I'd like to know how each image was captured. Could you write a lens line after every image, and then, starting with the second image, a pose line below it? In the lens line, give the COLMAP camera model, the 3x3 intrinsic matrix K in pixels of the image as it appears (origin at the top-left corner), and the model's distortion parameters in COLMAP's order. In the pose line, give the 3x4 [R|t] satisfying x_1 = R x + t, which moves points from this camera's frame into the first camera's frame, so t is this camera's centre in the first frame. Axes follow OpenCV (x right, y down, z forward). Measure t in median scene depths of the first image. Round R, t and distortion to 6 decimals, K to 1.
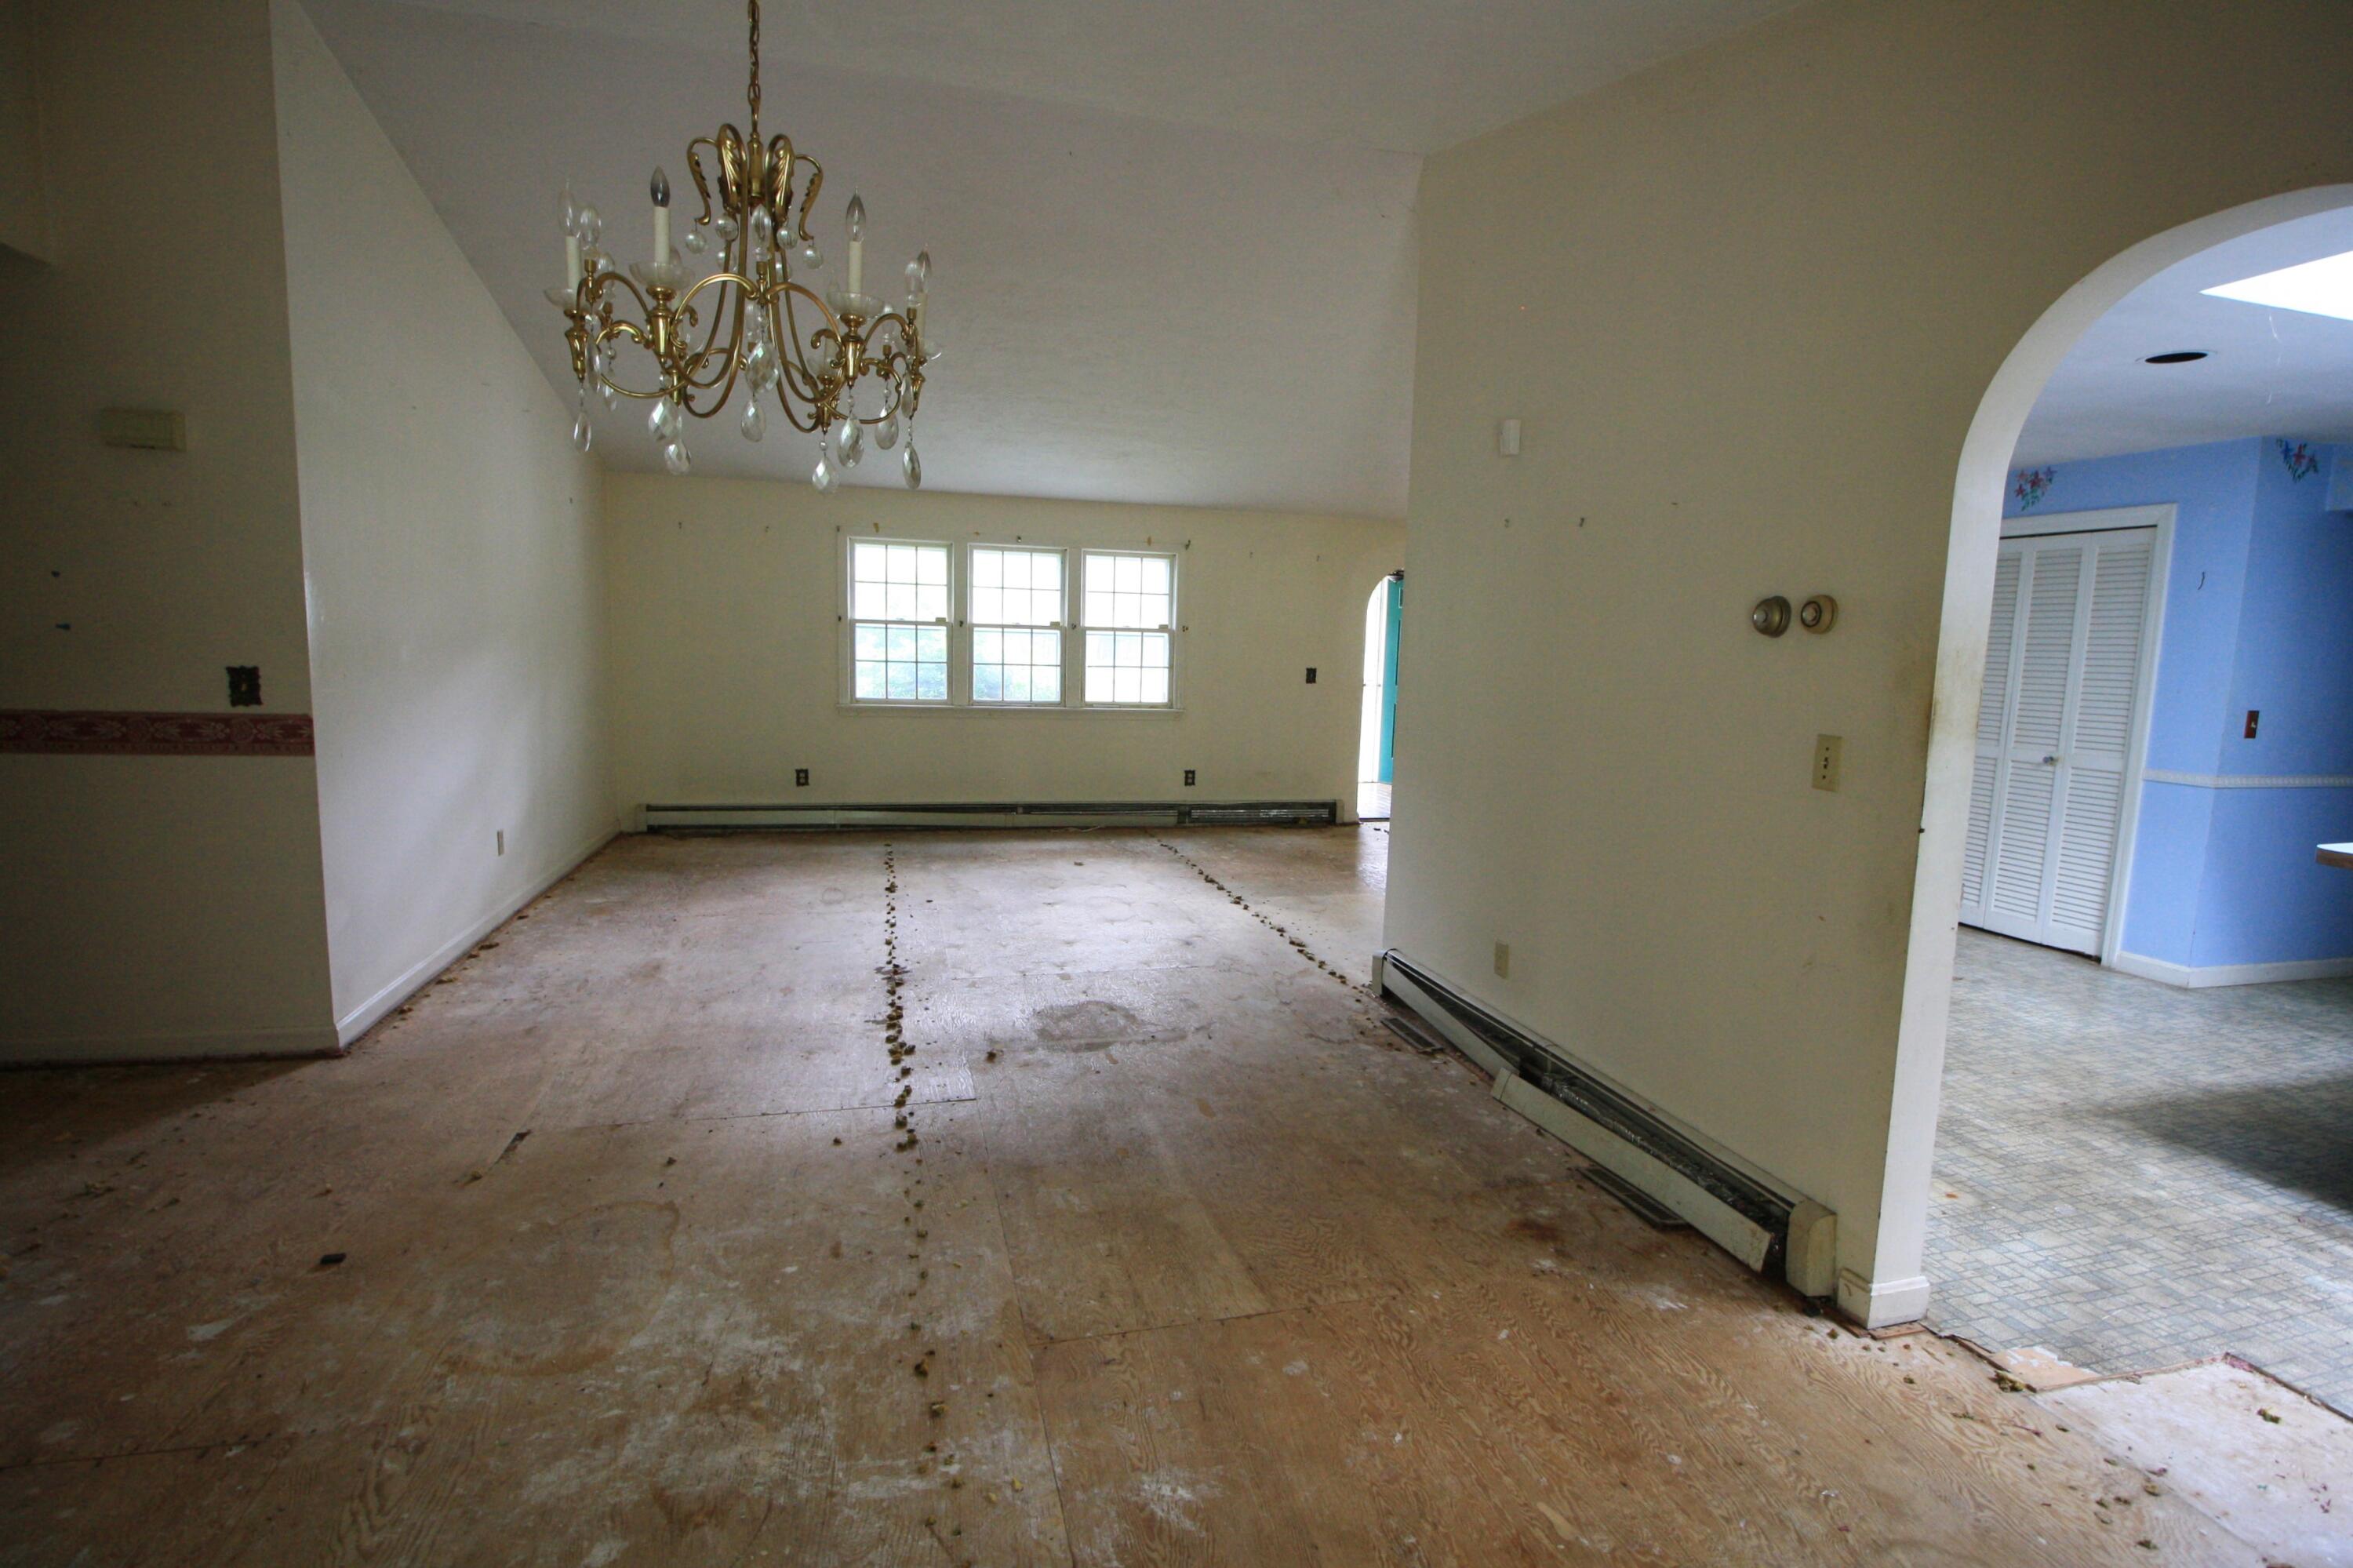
lens RADIAL K [[1137.8, 0, 1193.0], [0, 1137.8, 789.4], [0, 0, 1]] dist [0.002203, -0.015991]
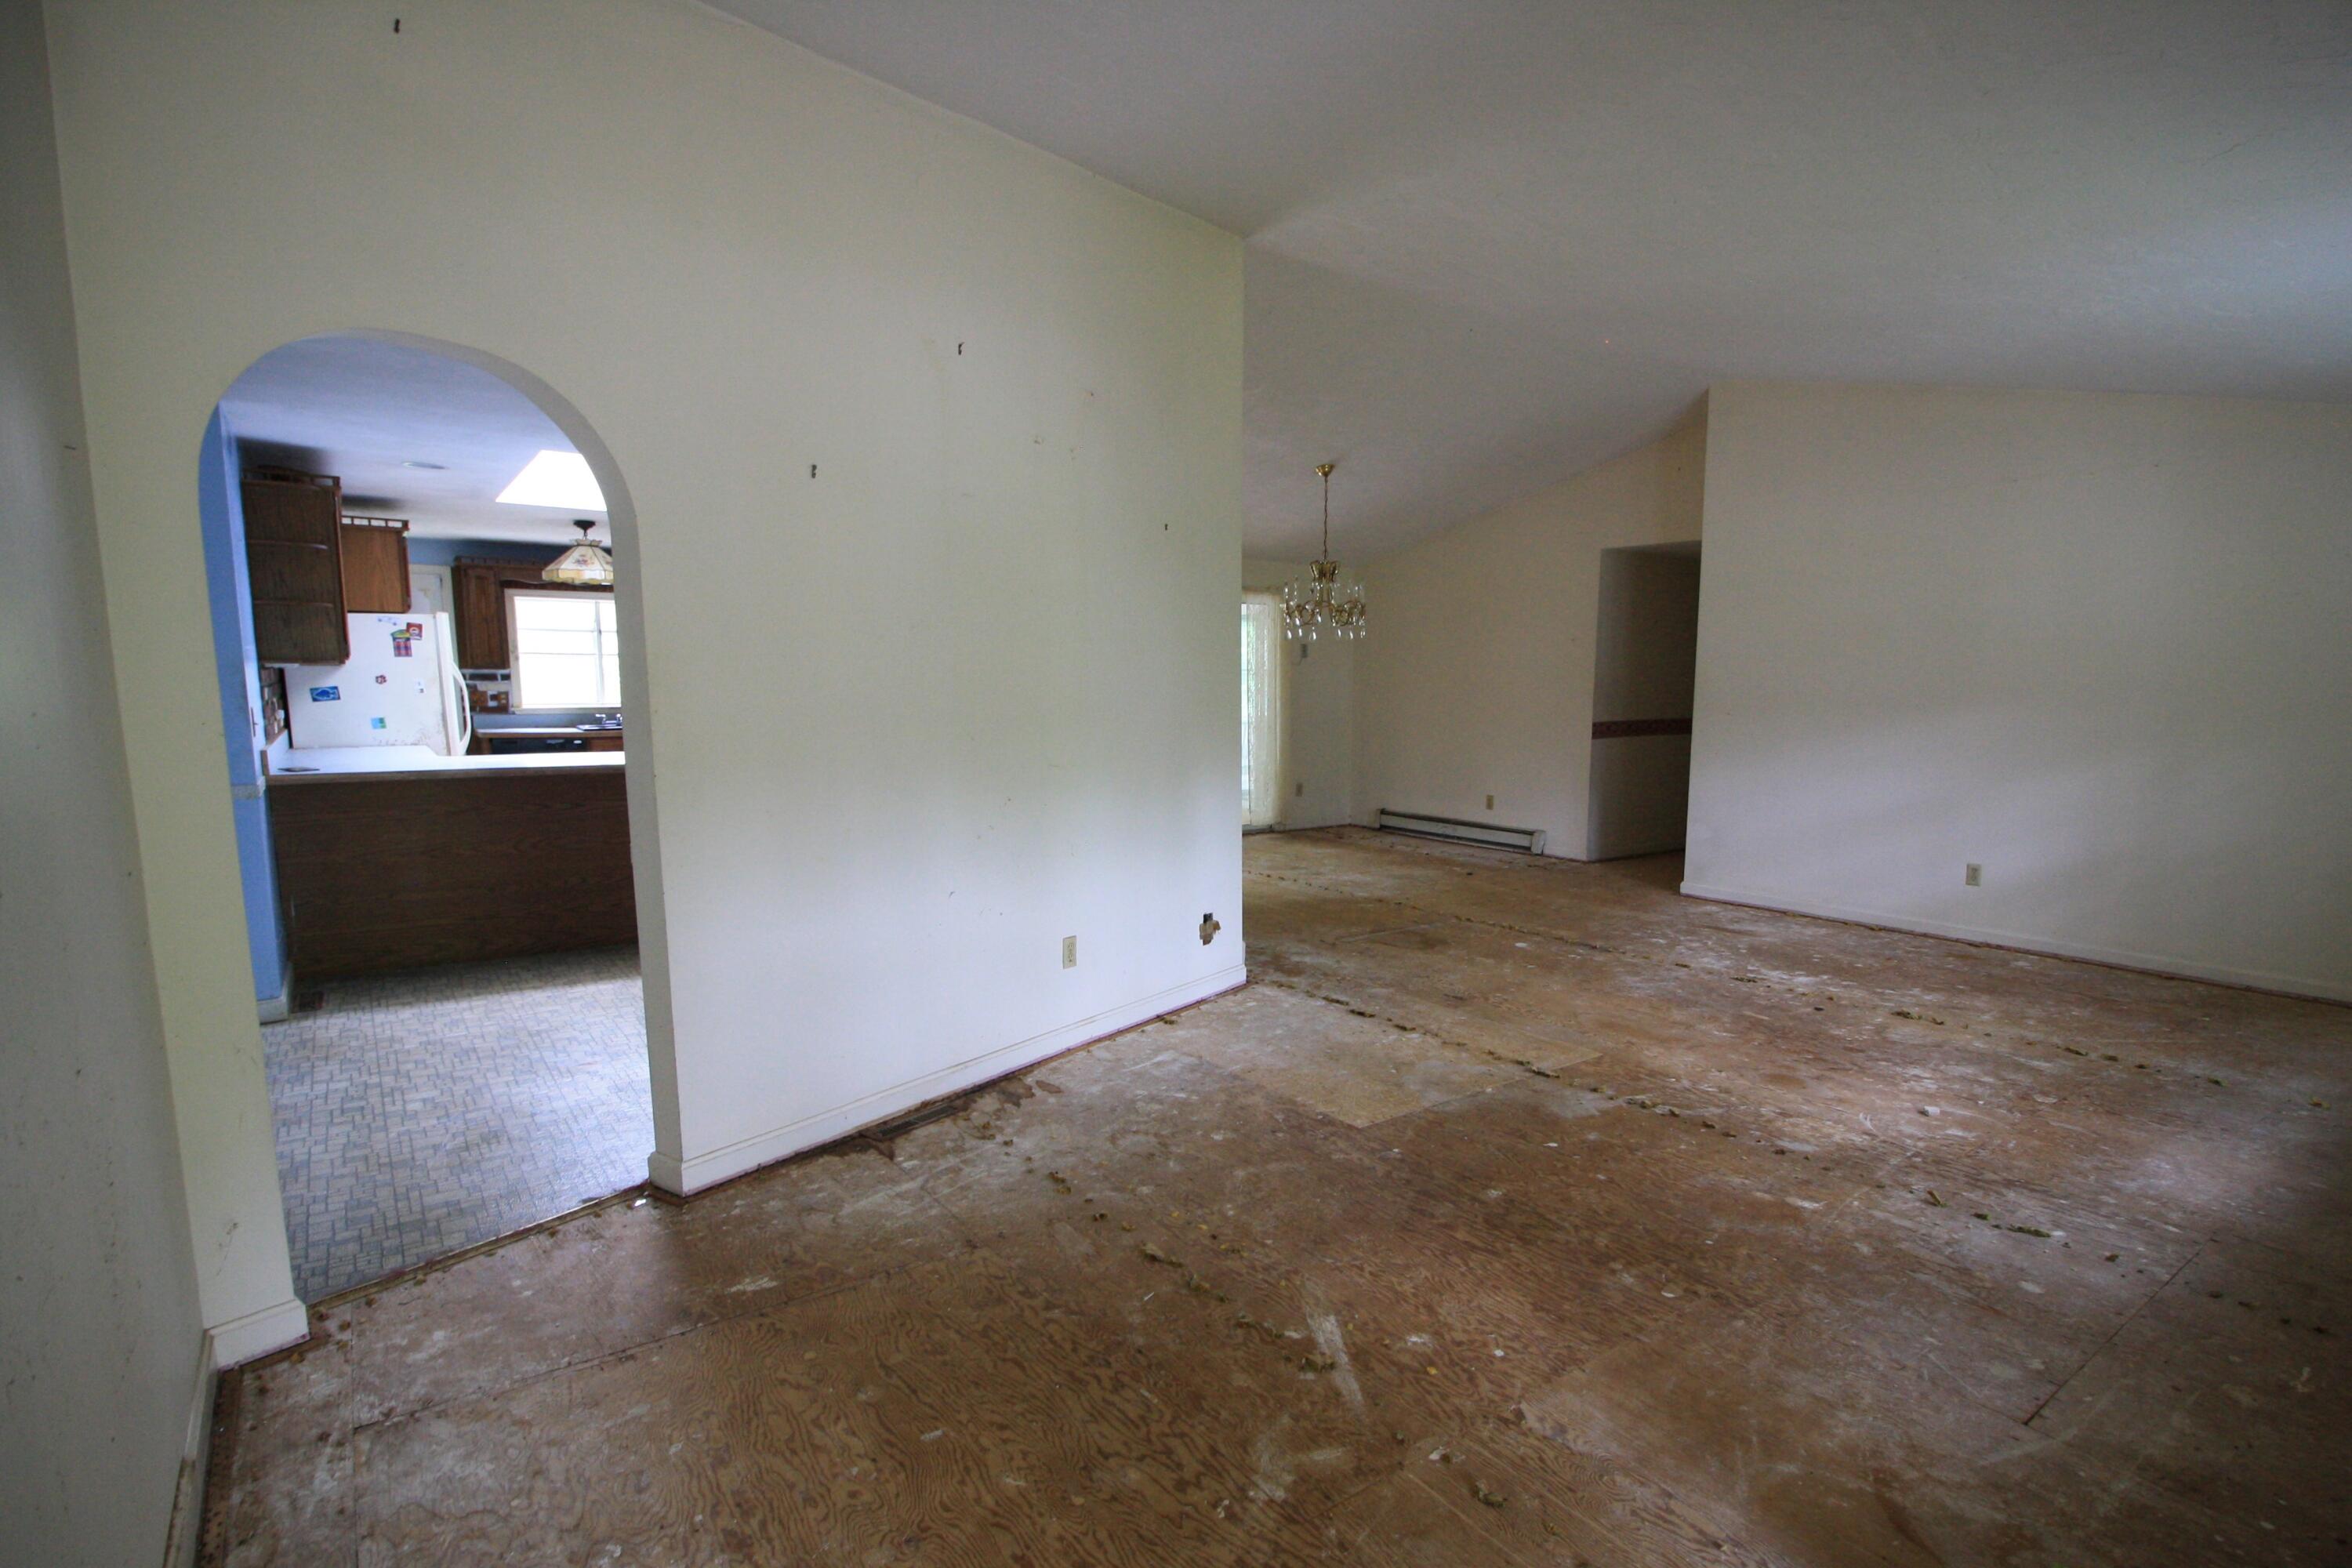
lens RADIAL K [[1175.0, 0, 1287.1], [0, 1175.0, 846.1], [0, 0, 1]] dist [0.001274, -0.018488]
pose [[-0.917724, 0.018247, -0.396800, 0.677193], [-0.085947, 0.966159, 0.243209, -0.280629], [0.387810, 0.257302, -0.885098, 2.344347]]
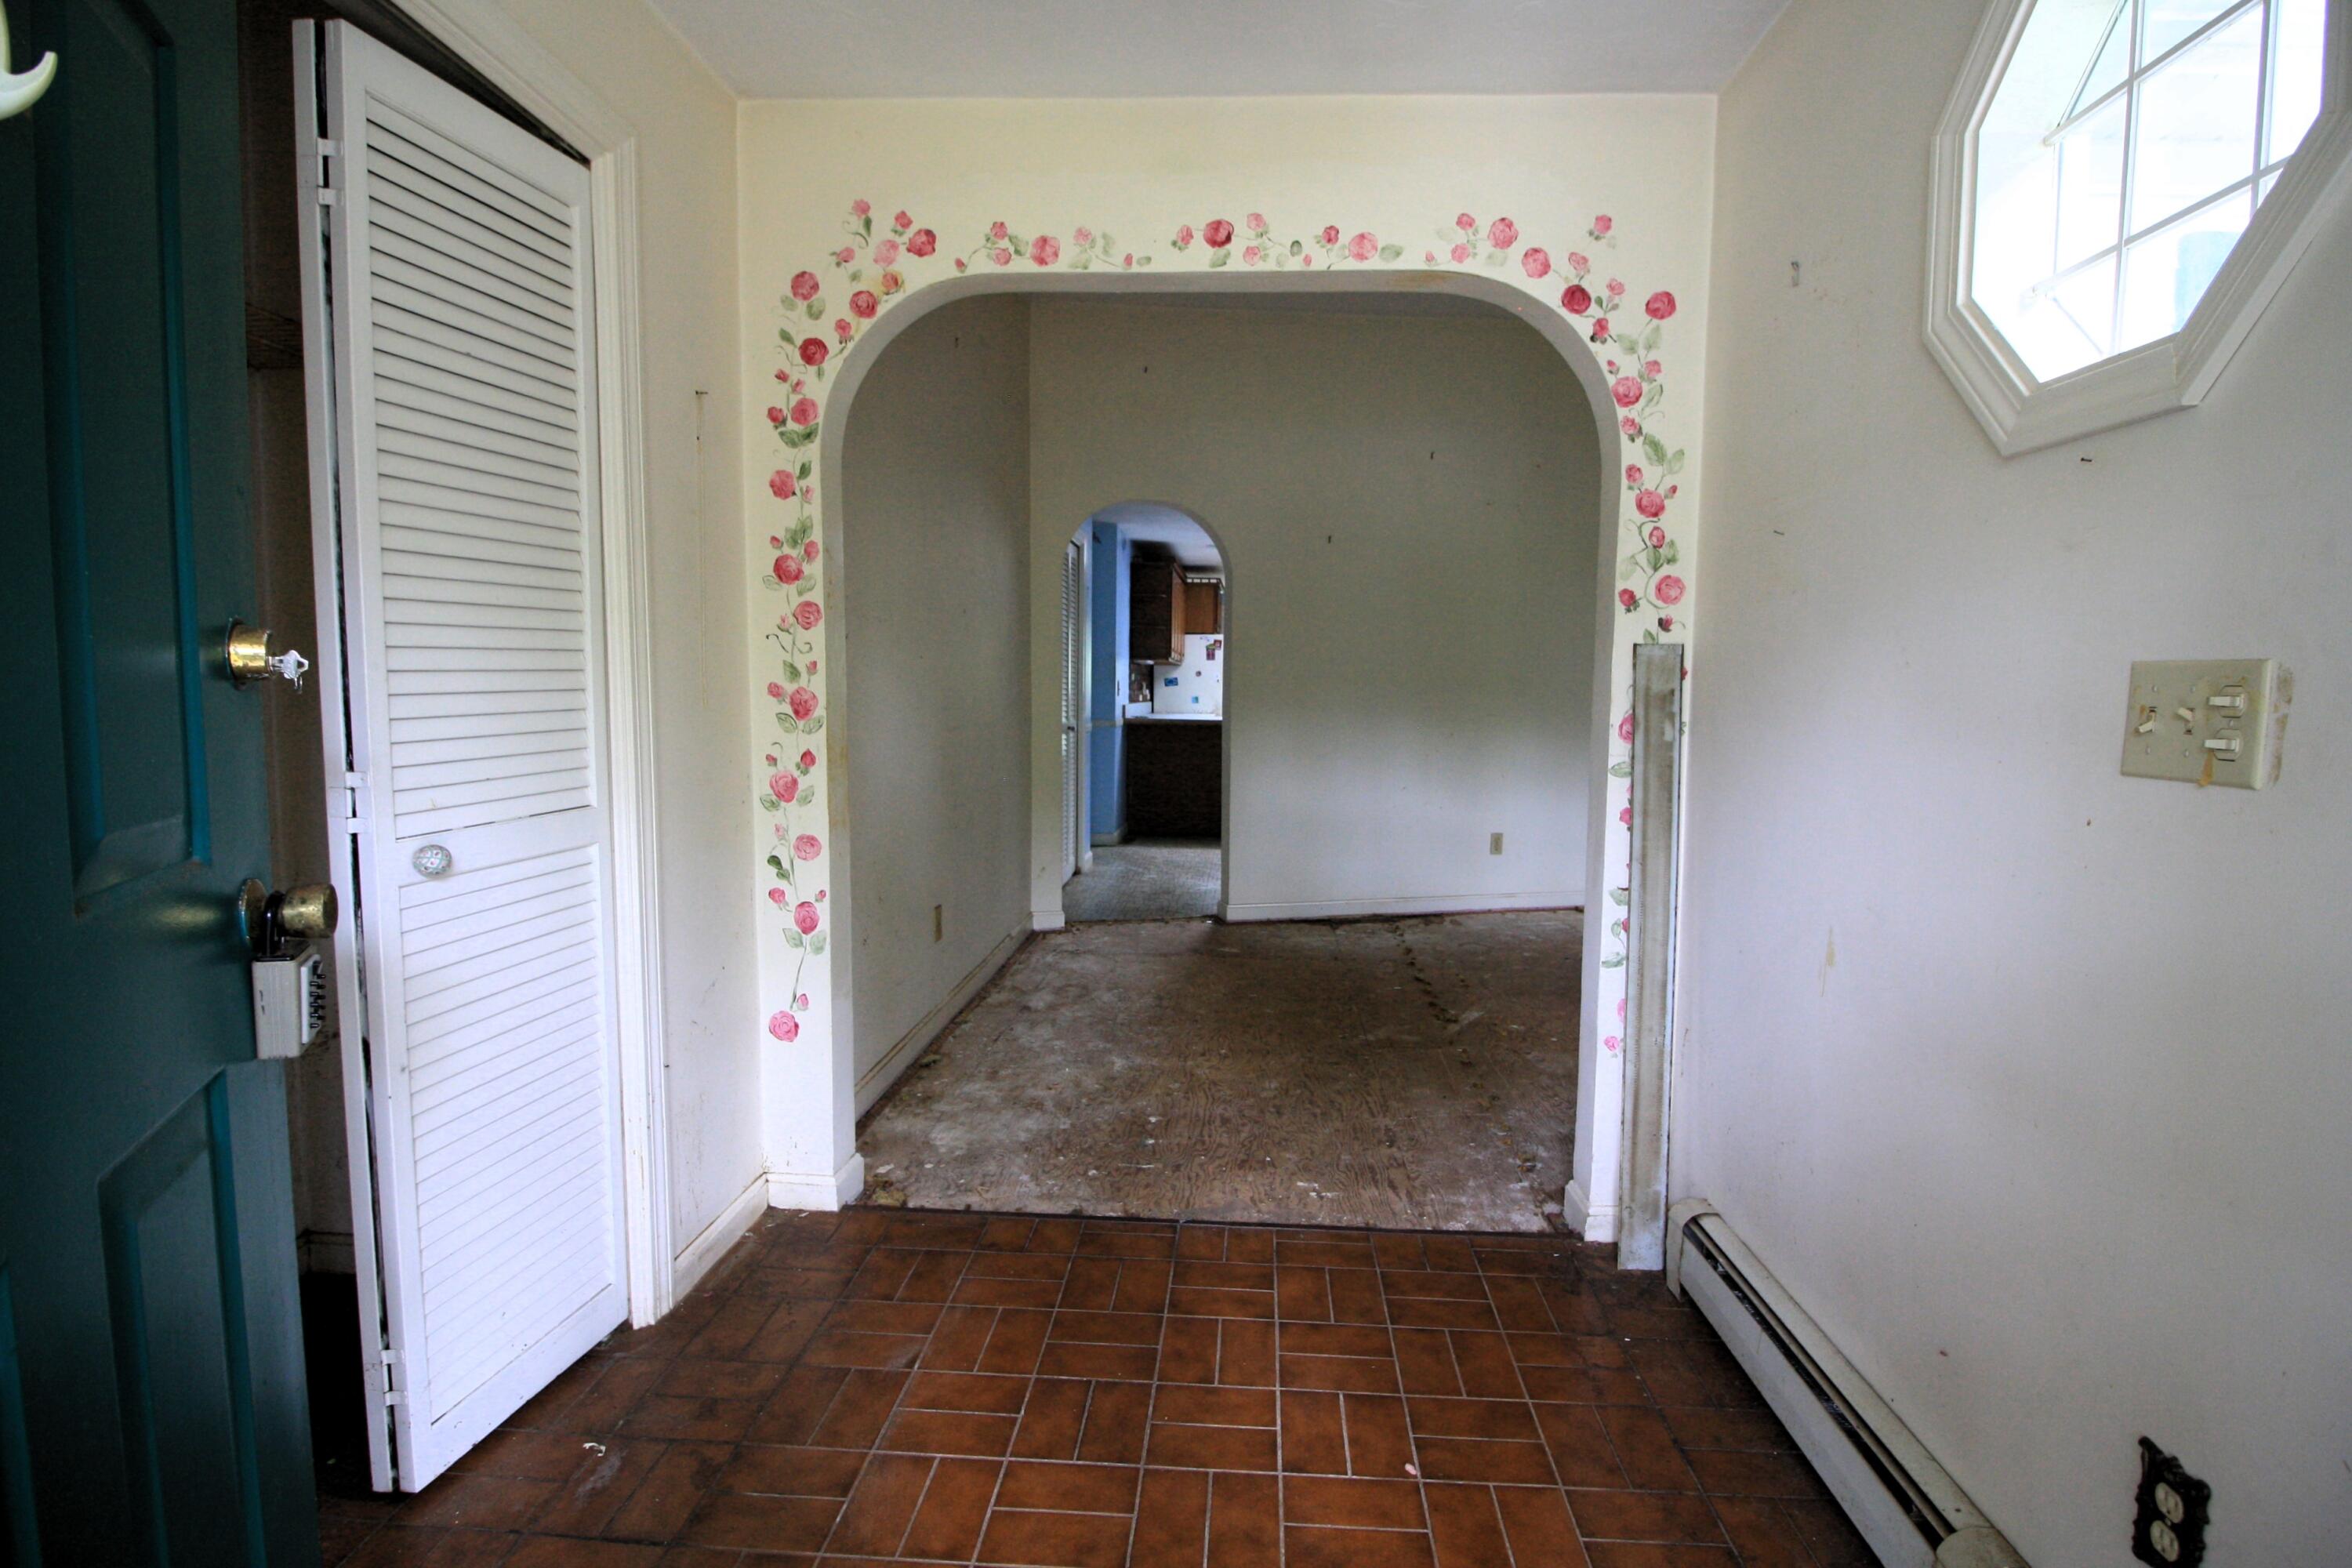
lens RADIAL K [[1137.3, 0, 1192.5], [0, 1137.3, 789.4], [0, 0, 1]] dist [0.002203, -0.015991]
pose [[-0.946181, -0.072388, 0.315438, 0.335523], [-0.003924, 0.977159, 0.212473, -0.300722], [-0.323613, 0.199800, -0.924854, 2.875786]]
